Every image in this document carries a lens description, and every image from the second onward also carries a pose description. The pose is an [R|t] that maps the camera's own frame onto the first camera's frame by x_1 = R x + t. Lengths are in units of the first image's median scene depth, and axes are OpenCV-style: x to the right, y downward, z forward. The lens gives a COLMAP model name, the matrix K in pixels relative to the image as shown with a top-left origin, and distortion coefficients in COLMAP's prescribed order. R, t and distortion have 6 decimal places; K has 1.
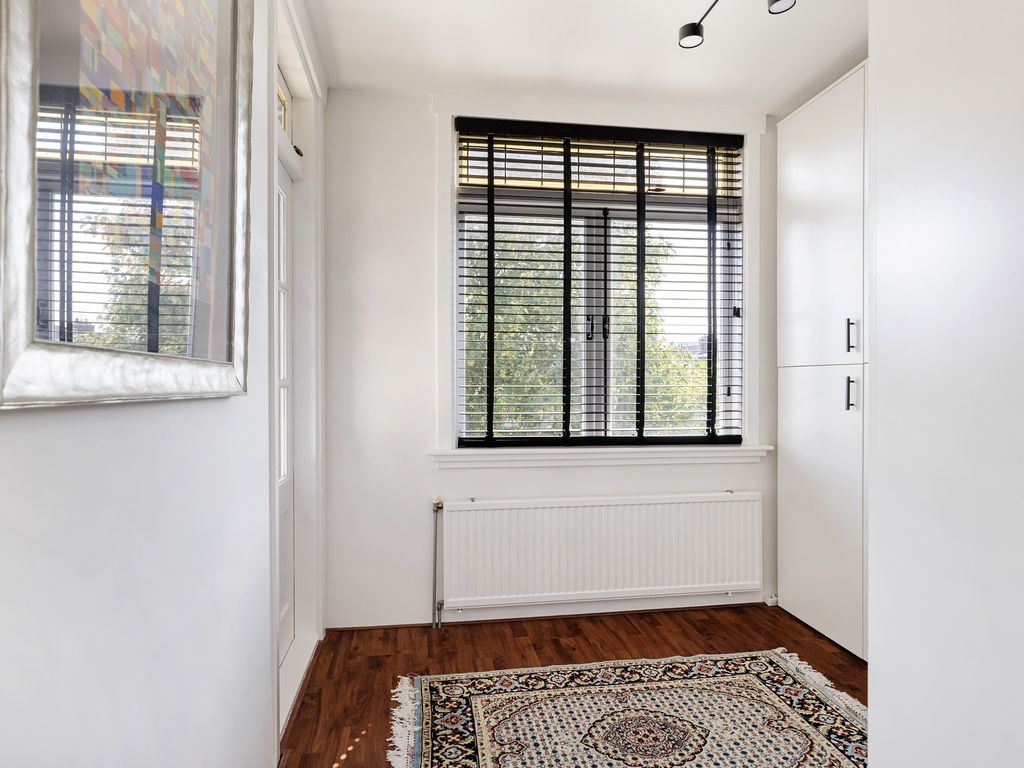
lens RADIAL K [[624.2, 0, 512.3], [0, 624.2, 384.3], [0, 0, 1]] dist [0.001028, -0.002107]
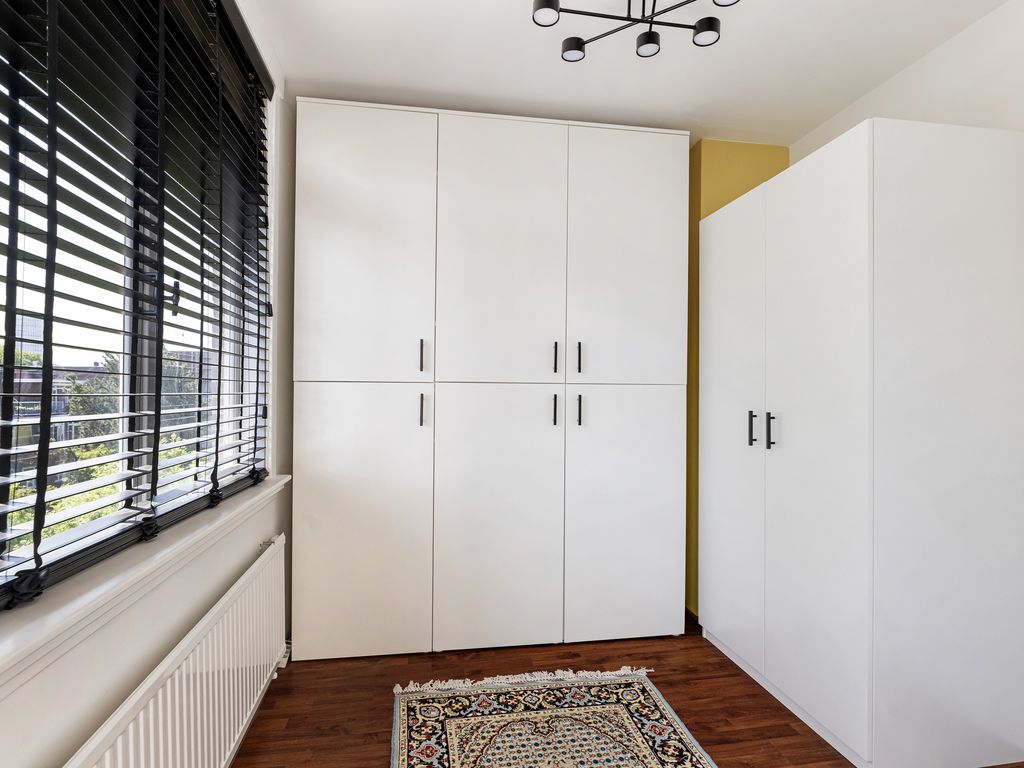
lens RADIAL K [[532.9, 0, 514.9], [0, 532.9, 394.9], [0, 0, 1]] dist [0.004485, 0.001037]
pose [[-0.019685, 0.003602, 0.999800, -0.328477], [0.005784, 0.999977, -0.003488, -0.006331], [-0.999790, 0.005714, -0.019705, 0.747168]]
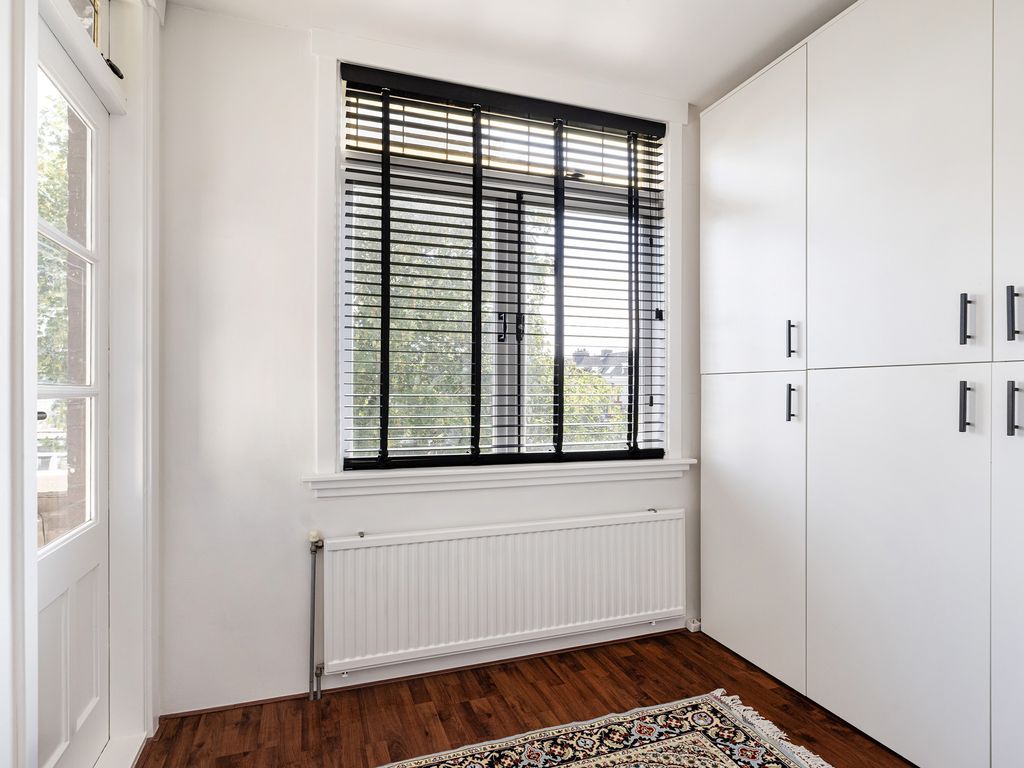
lens RADIAL K [[576.9, 0, 512.9], [0, 576.9, 389.1], [0, 0, 1]] dist [-0.005061, 0.002834]
pose [[0.981445, 0.002286, 0.191730, -0.014730], [-0.000471, 0.999955, -0.009511, 0.002504], [-0.191743, 0.009244, 0.981402, 0.221650]]
